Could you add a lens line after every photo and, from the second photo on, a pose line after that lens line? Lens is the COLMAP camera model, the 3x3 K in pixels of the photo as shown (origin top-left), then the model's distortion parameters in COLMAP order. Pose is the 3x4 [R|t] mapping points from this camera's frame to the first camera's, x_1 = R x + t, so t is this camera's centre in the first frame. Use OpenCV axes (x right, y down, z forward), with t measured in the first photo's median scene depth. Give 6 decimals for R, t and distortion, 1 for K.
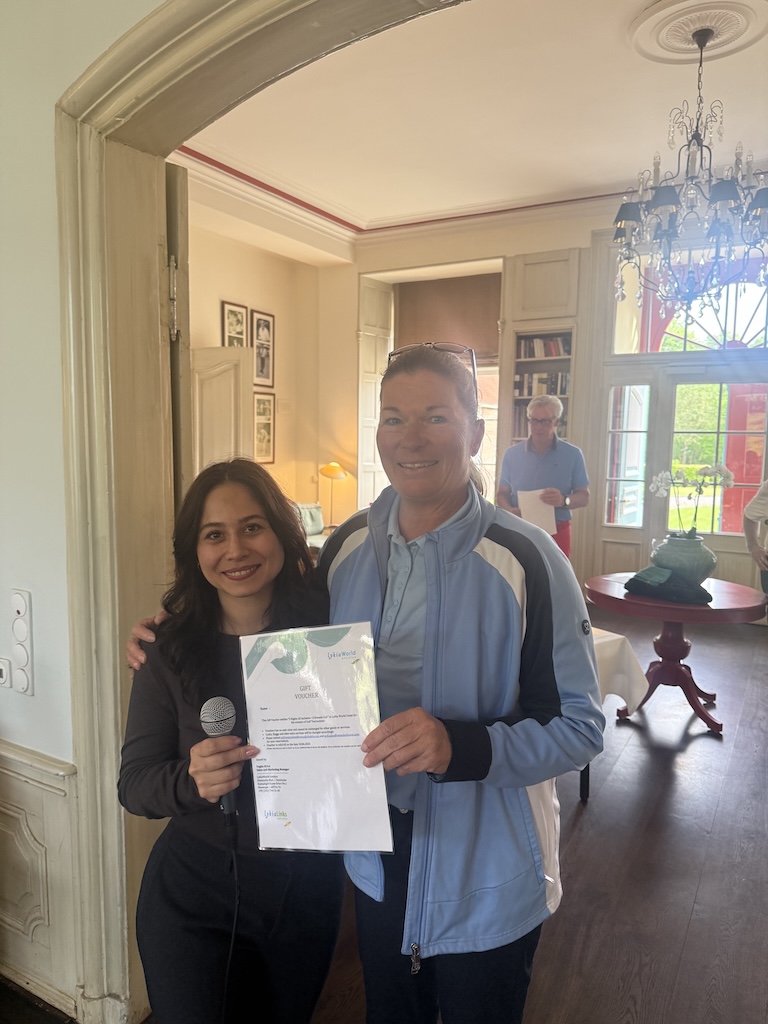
lens RADIAL K [[723.8, 0, 390.9], [0, 723.8, 521.9], [0, 0, 1]] dist [0.020026, -0.035437]
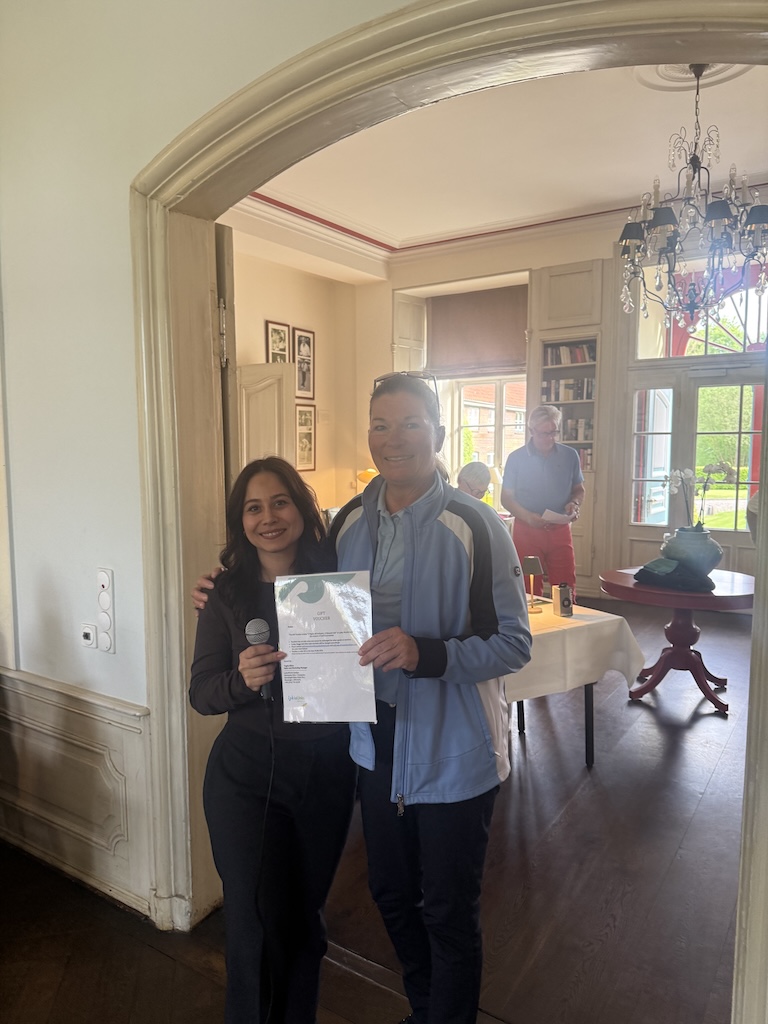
lens RADIAL K [[723.8, 0, 377.9], [0, 723.8, 521.4], [0, 0, 1]] dist [0.020026, -0.035437]
pose [[0.996747, -0.011477, -0.079768, 0.028397], [0.010484, 0.999862, -0.012858, 0.016124], [0.079904, 0.011980, 0.996731, -0.101118]]
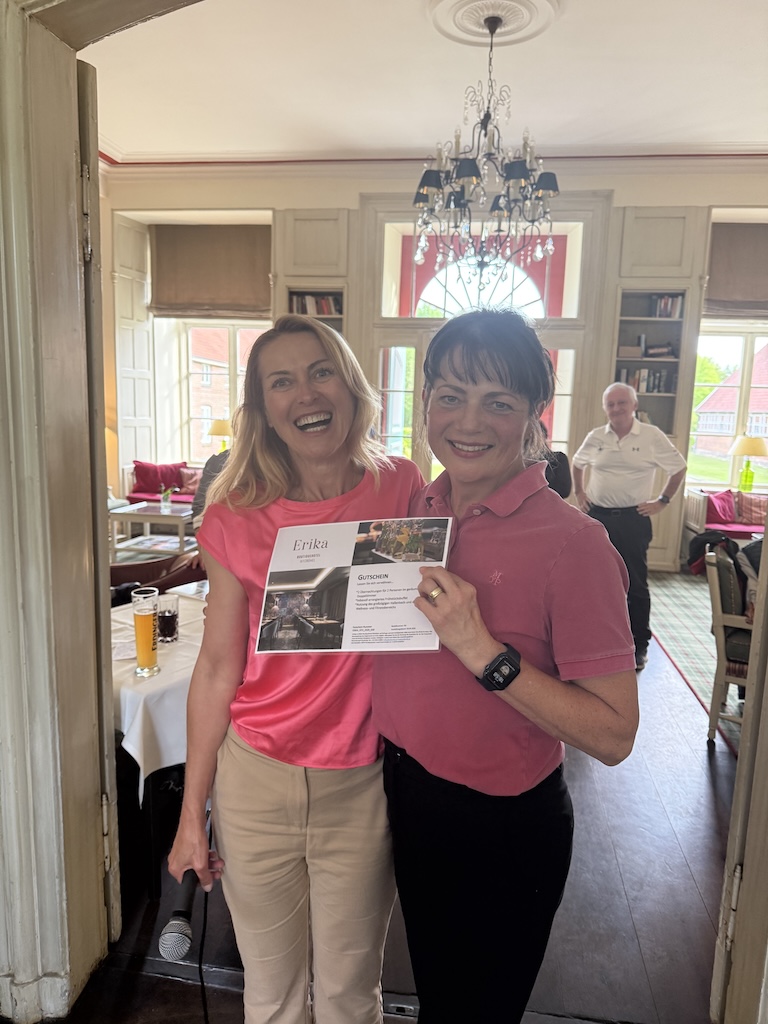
lens RADIAL K [[723.8, 0, 377.8], [0, 723.8, 519.6], [0, 0, 1]] dist [0.020026, -0.035437]
pose [[0.934300, -0.039093, 0.354337, -0.139138], [0.021400, 0.998327, 0.053715, 0.015092], [-0.355844, -0.042603, 0.933574, 0.004985]]
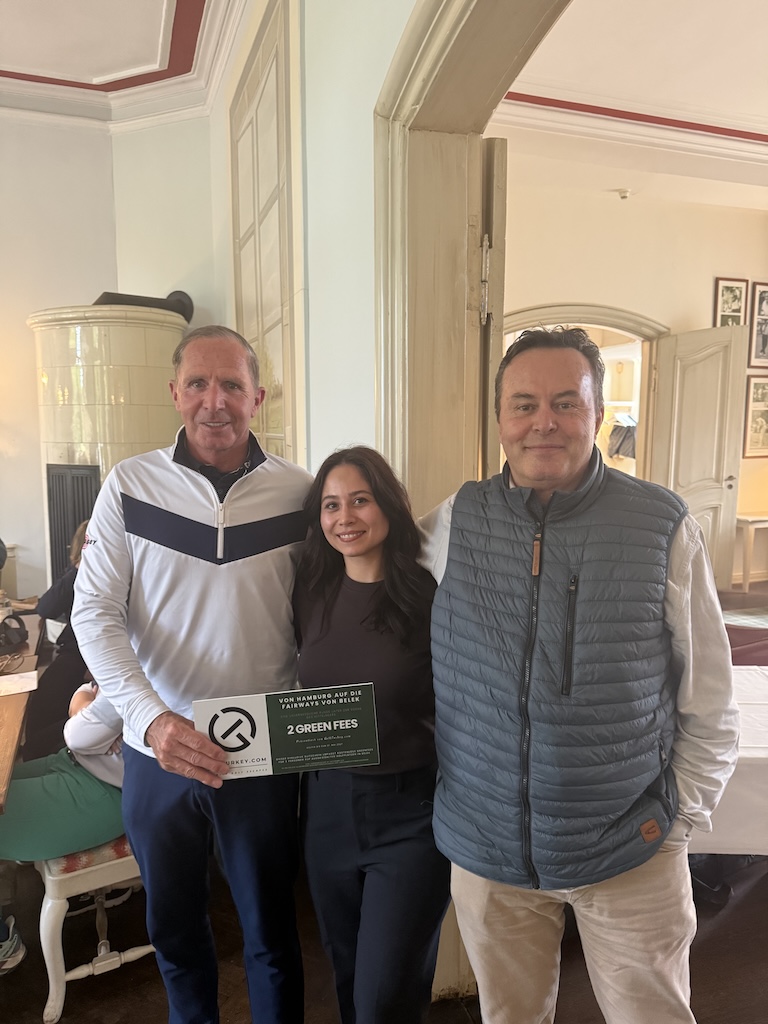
lens RADIAL K [[723.8, 0, 376.8], [0, 723.8, 504.4], [0, 0, 1]] dist [0.020026, -0.035437]
pose [[0.753388, 0.052131, -0.655506, 0.109216], [-0.061836, 0.998052, 0.008303, -0.006069], [0.654662, 0.034278, 0.755144, 0.093469]]
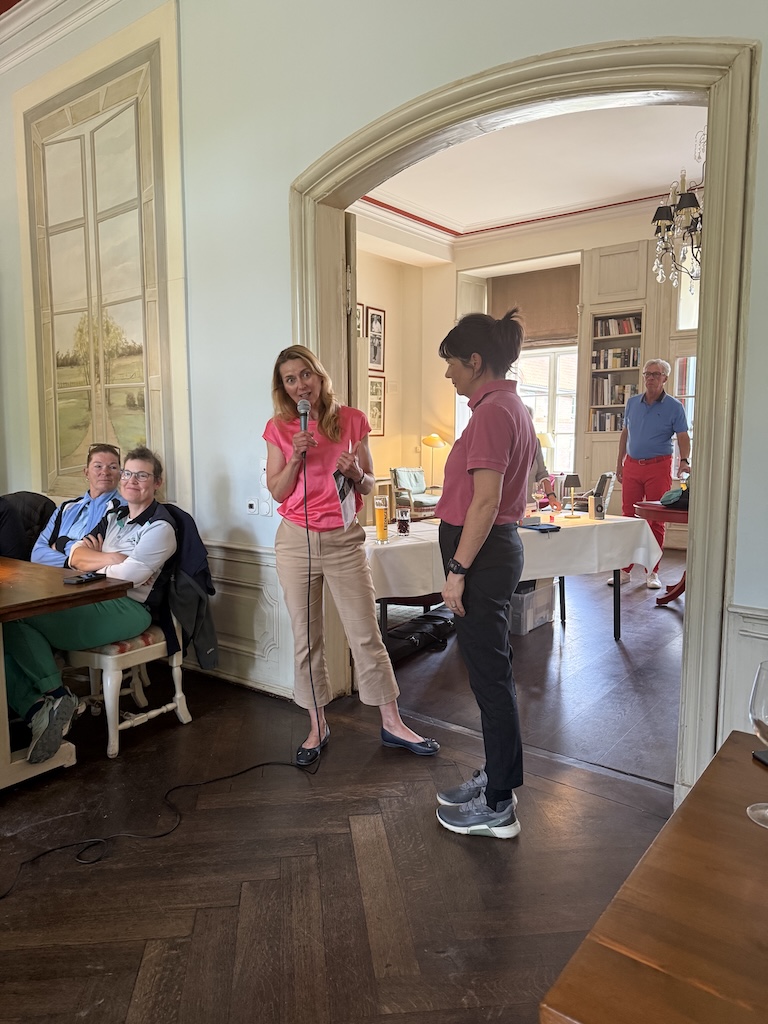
lens RADIAL K [[723.8, 0, 385.2], [0, 723.8, 518.3], [0, 0, 1]] dist [0.020026, -0.035437]
pose [[0.989499, -0.000445, -0.144542, 0.019574], [-0.000107, 0.999993, -0.003812, 0.120378], [0.144543, 0.003788, 0.989491, -0.343447]]
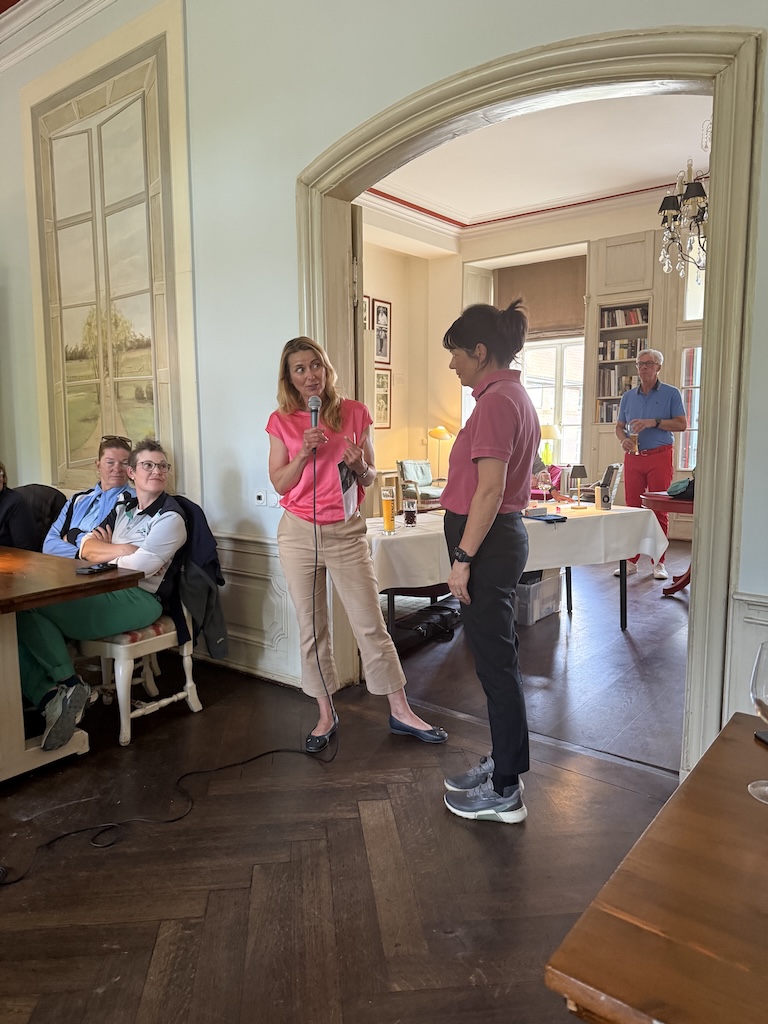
lens RADIAL K [[723.8, 0, 385.2], [0, 723.8, 518.9], [0, 0, 1]] dist [0.020026, -0.035437]
pose [[0.988160, -0.002501, -0.153409, 0.019774], [0.003520, 0.999974, 0.006371, 0.123307], [0.153389, -0.006835, 0.988142, -0.350000]]
